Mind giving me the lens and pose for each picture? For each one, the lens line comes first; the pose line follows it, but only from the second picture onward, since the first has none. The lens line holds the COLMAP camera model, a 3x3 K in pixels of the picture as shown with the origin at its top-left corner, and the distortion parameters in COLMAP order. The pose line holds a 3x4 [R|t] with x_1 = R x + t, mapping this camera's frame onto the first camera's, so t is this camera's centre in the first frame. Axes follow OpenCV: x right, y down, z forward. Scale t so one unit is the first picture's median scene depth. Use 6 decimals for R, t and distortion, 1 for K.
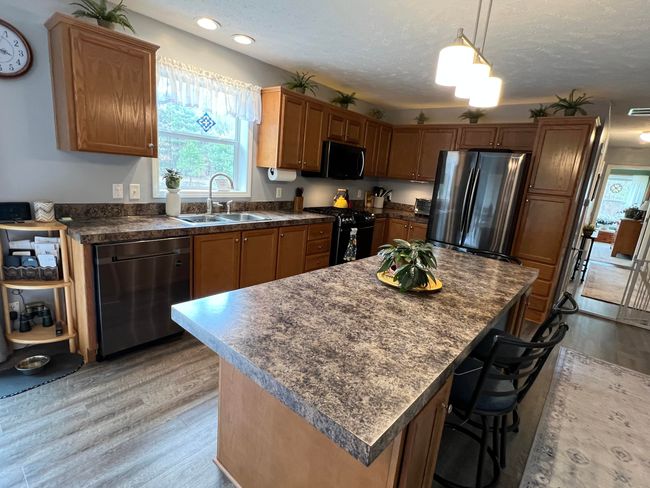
lens RADIAL K [[327.3, 0, 322.8], [0, 327.3, 243.6], [0, 0, 1]] dist [-0.000830, -0.000481]
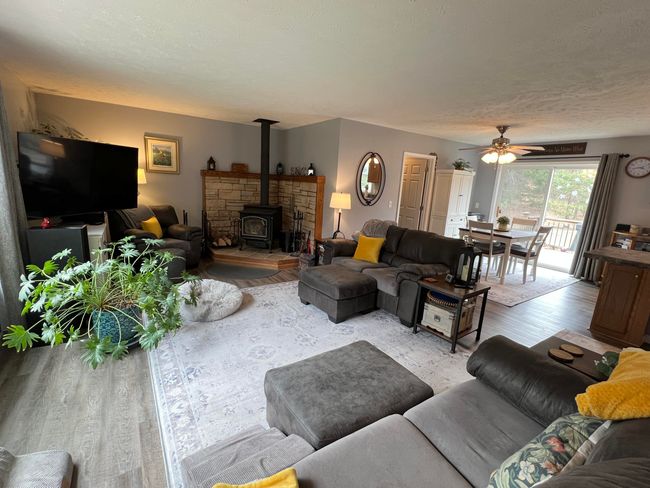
lens RADIAL K [[298.3, 0, 325.8], [0, 298.3, 242.9], [0, 0, 1]] dist [-0.002421, 0.000307]
pose [[-0.255804, 0.094362, -0.962112, 1.397647], [-0.287925, 0.942622, 0.169003, 0.212658], [0.922856, 0.320248, -0.213957, -0.448791]]
